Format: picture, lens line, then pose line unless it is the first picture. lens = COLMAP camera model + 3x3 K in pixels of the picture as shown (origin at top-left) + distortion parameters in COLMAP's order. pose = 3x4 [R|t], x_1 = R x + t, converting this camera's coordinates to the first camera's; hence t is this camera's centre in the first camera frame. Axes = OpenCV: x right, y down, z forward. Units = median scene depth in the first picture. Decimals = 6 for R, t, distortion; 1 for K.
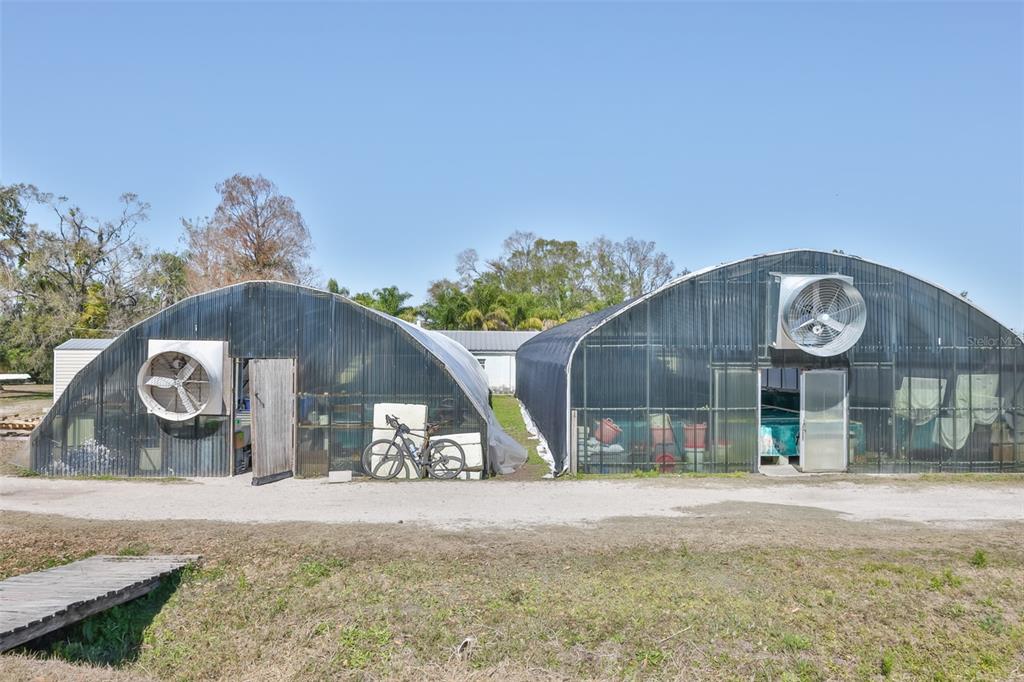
lens RADIAL K [[766.3, 0, 512.0], [0, 766.3, 339.0], [0, 0, 1]] dist [-0.002030, 0.000681]
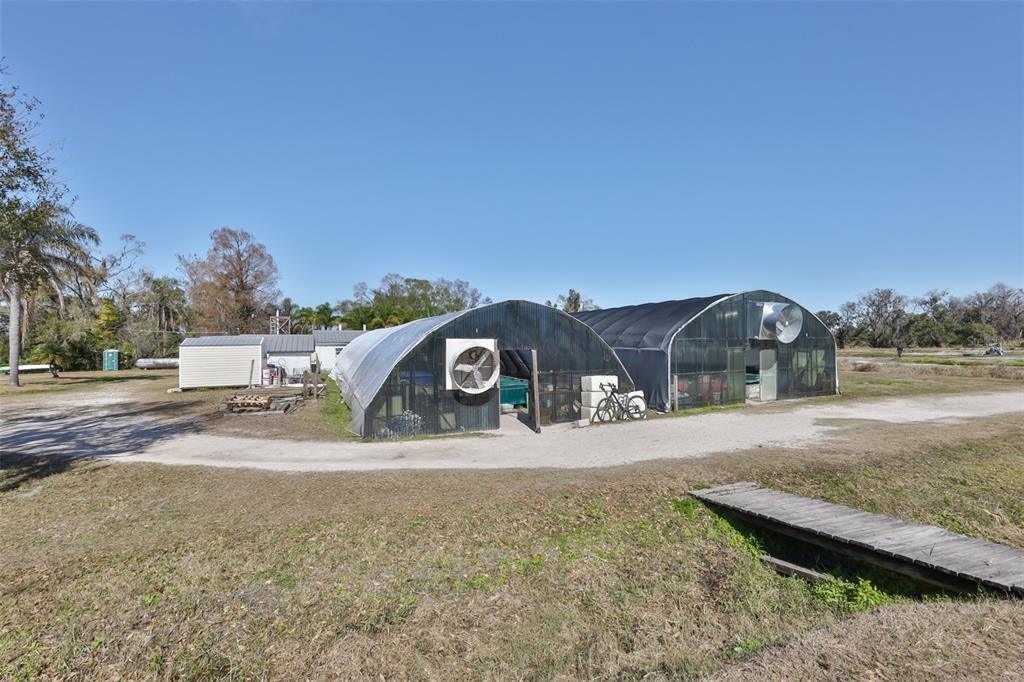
lens RADIAL K [[414.0, 0, 509.6], [0, 414.0, 340.2], [0, 0, 1]] dist [0.001987, 0.000181]
pose [[0.939428, -0.013275, 0.342490, -0.462233], [0.008467, 0.999844, 0.015530, -0.005390], [-0.342643, -0.011689, 0.939393, 0.167344]]
